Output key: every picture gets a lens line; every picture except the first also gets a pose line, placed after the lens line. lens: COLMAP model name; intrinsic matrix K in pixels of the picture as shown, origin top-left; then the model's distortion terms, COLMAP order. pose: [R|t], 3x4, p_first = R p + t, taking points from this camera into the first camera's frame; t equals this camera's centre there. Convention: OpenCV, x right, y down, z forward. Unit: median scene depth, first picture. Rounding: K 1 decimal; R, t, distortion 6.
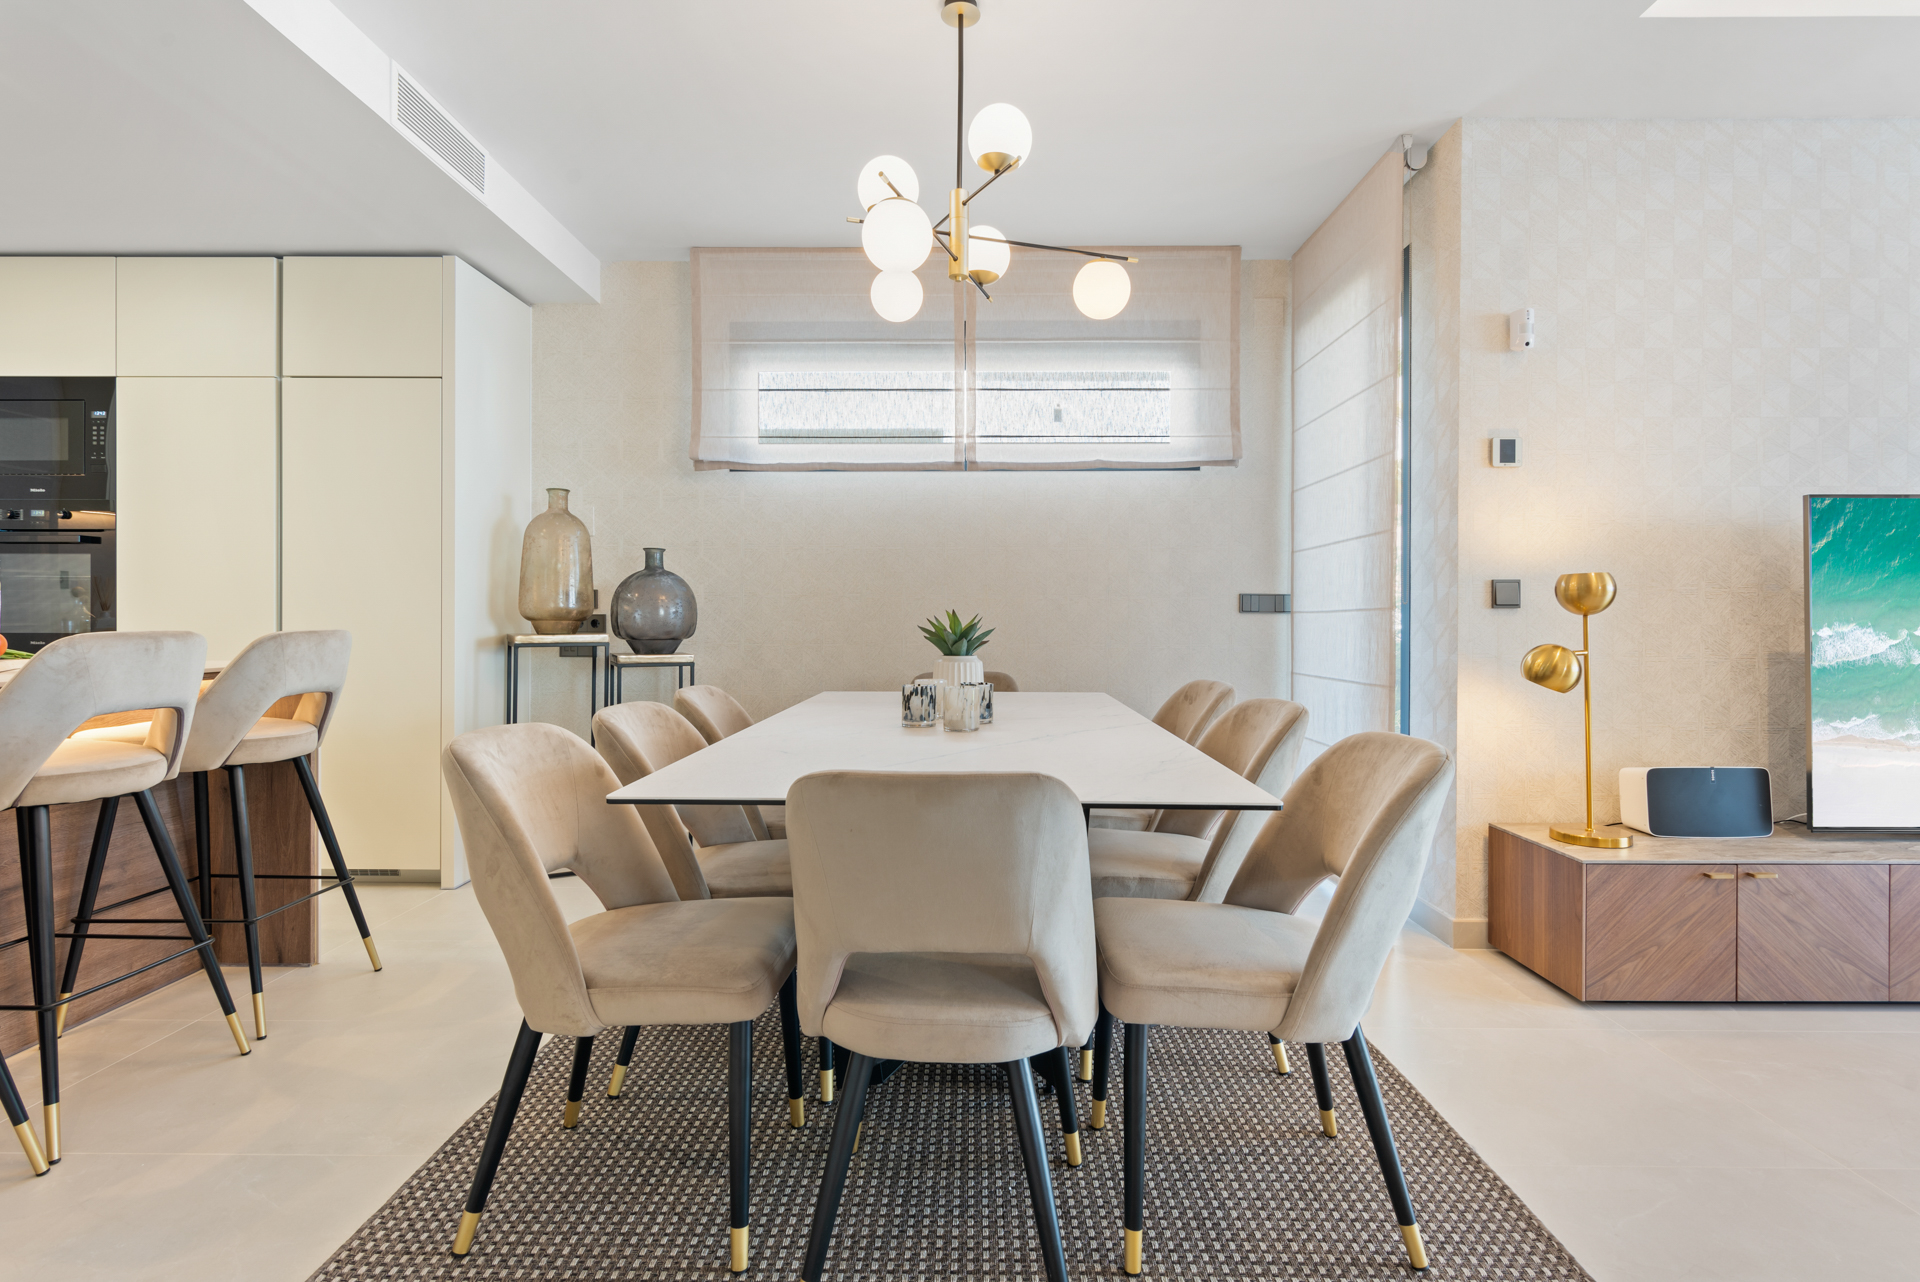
lens RADIAL K [[946.3, 0, 969.5], [0, 946.3, 620.8], [0, 0, 1]] dist [-0.004082, -0.001200]
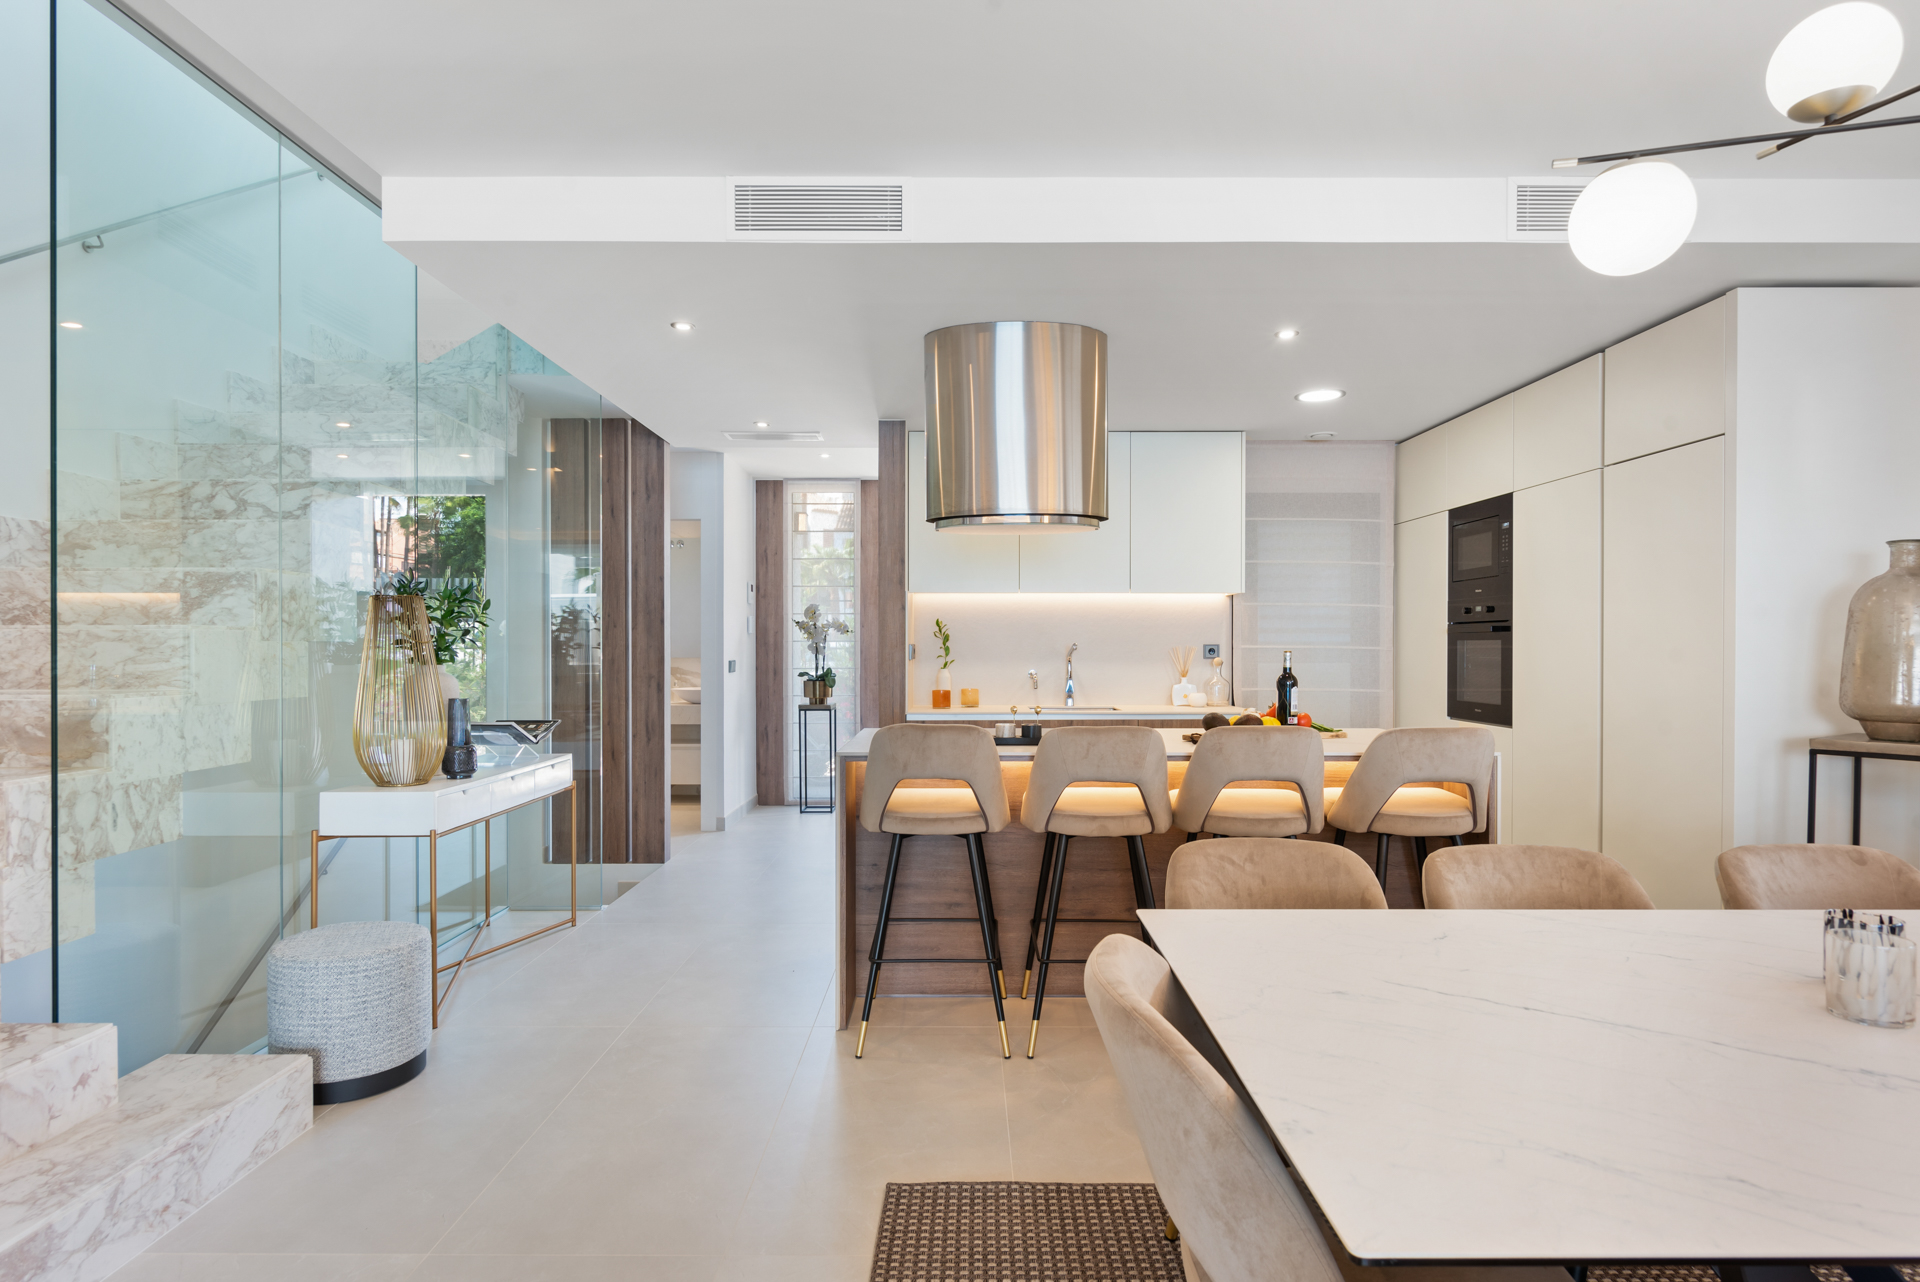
lens RADIAL K [[991.0, 0, 974.8], [0, 991.0, 644.5], [0, 0, 1]] dist [0.012197, 0.000513]
pose [[-0.000895, -0.000280, -1.000000, 0.362854], [-0.002924, 0.999996, -0.000277, -0.063229], [0.999995, 0.002924, -0.000896, 0.318821]]
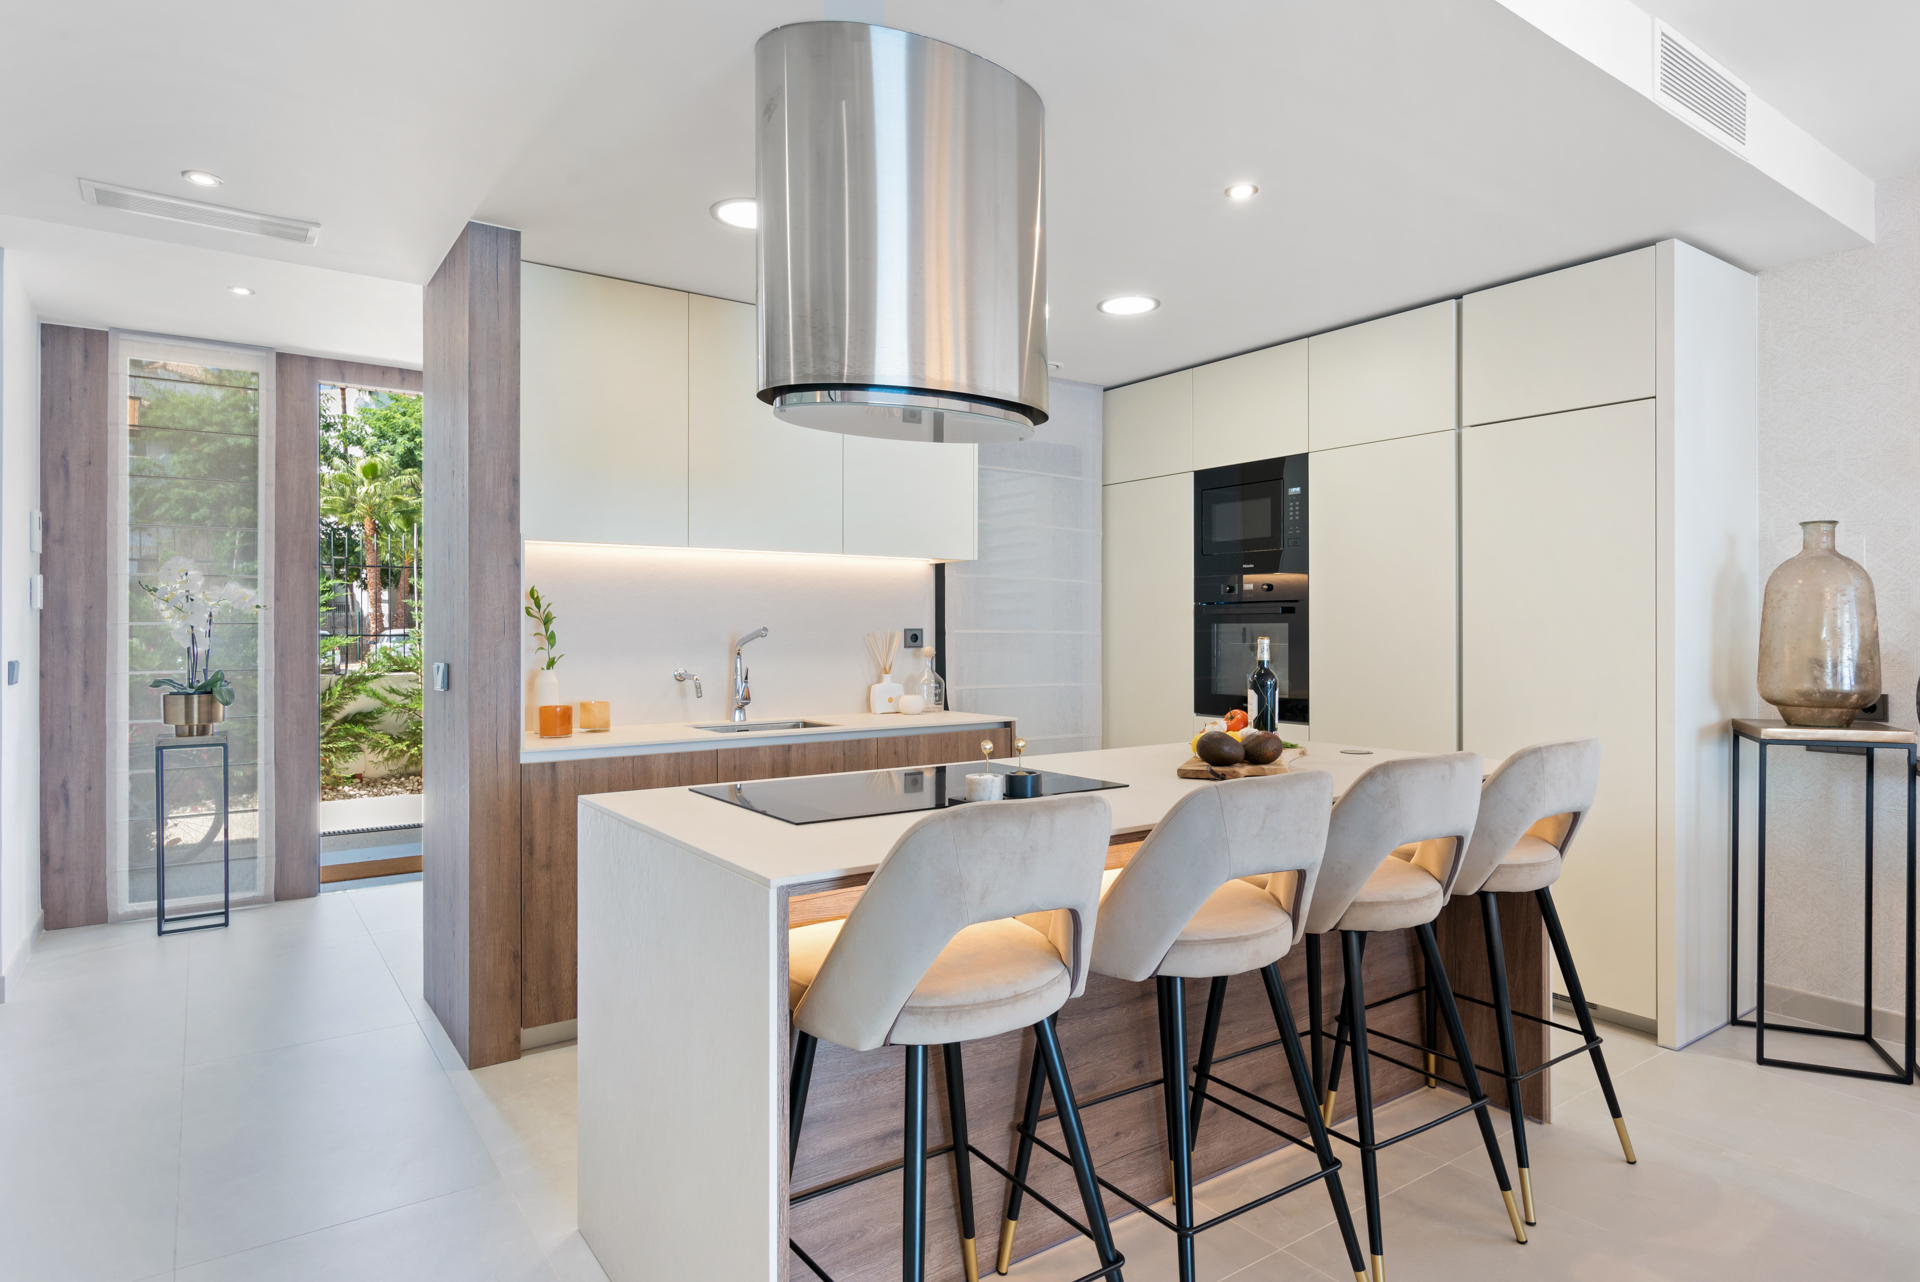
lens RADIAL K [[1064.0, 0, 959.2], [0, 1064.0, 624.2], [0, 0, 1]] dist [-0.002207, 0.001602]
pose [[0.571585, -0.005427, -0.820525, -0.164030], [-0.001134, 0.999972, -0.007404, -0.060943], [0.820542, 0.005162, 0.571562, 0.012919]]
